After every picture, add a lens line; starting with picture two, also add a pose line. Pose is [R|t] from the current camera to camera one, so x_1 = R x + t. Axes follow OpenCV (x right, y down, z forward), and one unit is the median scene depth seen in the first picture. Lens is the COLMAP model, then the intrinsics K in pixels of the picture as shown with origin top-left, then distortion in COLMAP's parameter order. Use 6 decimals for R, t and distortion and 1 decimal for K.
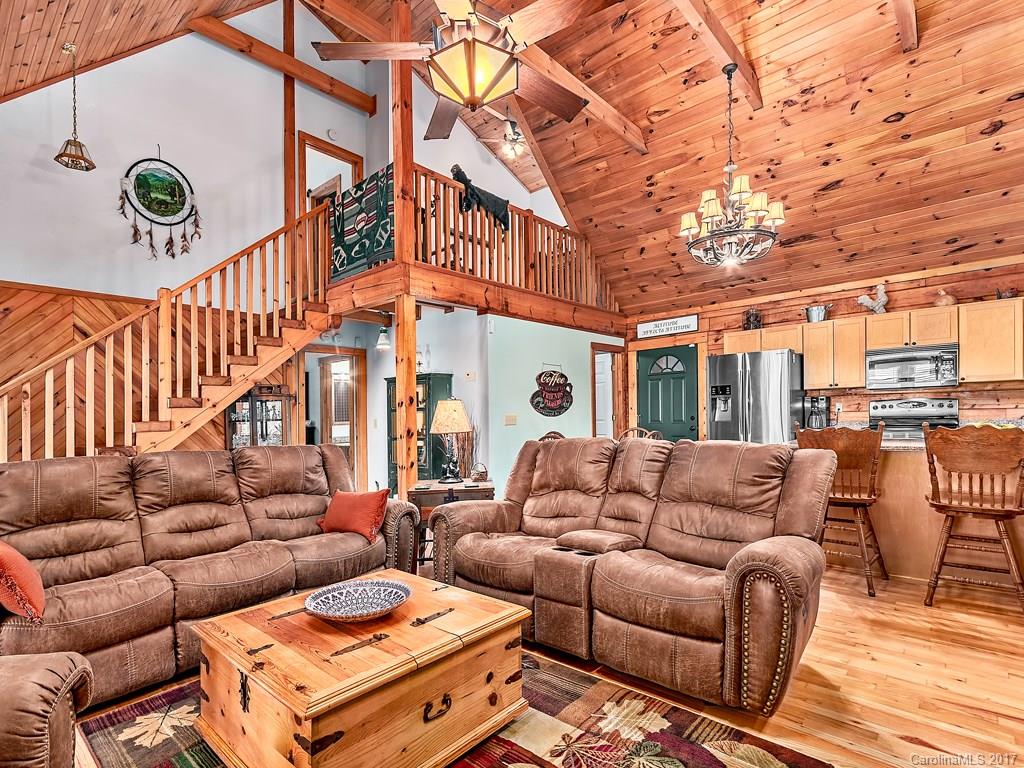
lens RADIAL K [[511.7, 0, 548.8], [0, 511.7, 417.3], [0, 0, 1]] dist [0.016021, -0.001460]
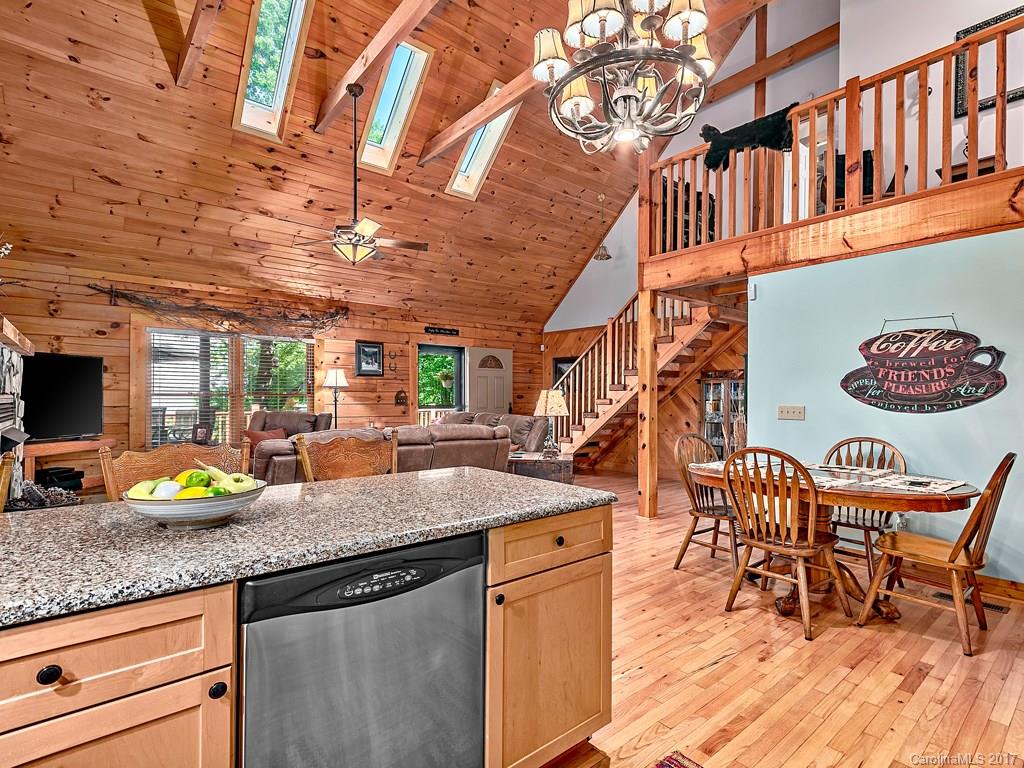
lens RADIAL K [[511.7, 0, 514.3], [0, 511.7, 390.1], [0, 0, 1]] dist [0.016021, -0.001460]
pose [[-0.180075, 0.018594, -0.983477, 0.829593], [-0.005465, 0.999787, 0.019903, -0.045961], [0.983638, 0.008959, -0.179936, 0.897843]]
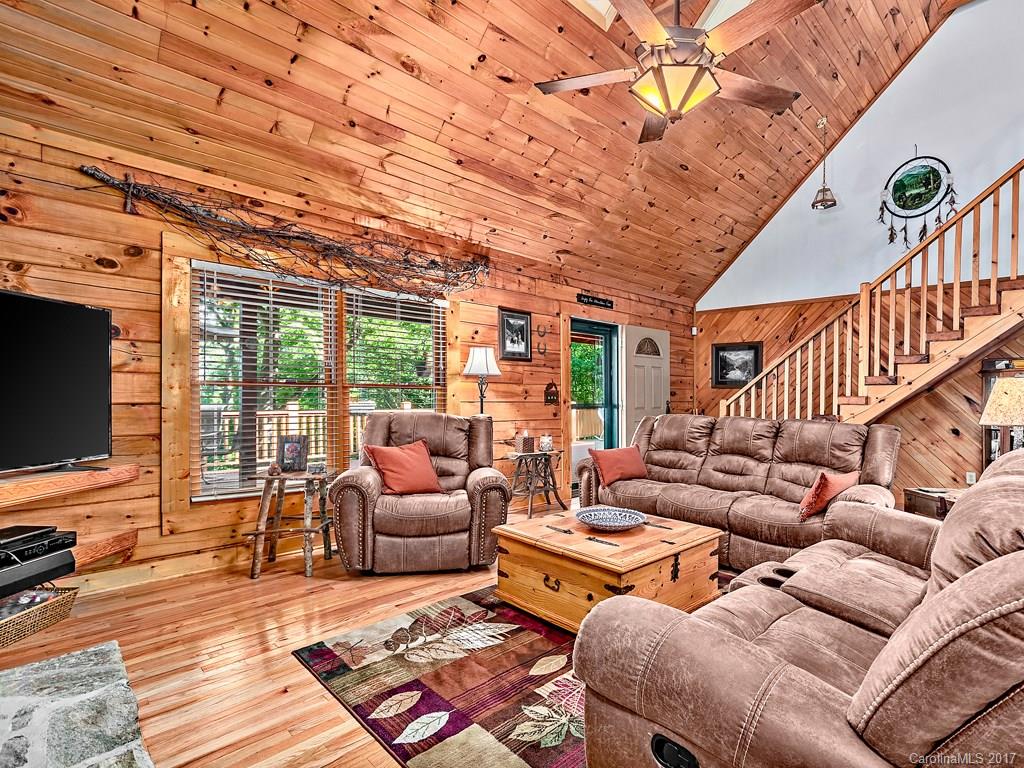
lens RADIAL K [[491.1, 0, 538.8], [0, 491.1, 397.3], [0, 0, 1]] dist [0.000192, 0.002255]
pose [[-0.074568, 0.032378, -0.996690, 0.385412], [-0.015931, 0.999307, 0.033655, -0.015204], [0.997089, 0.018388, -0.074001, 0.312445]]
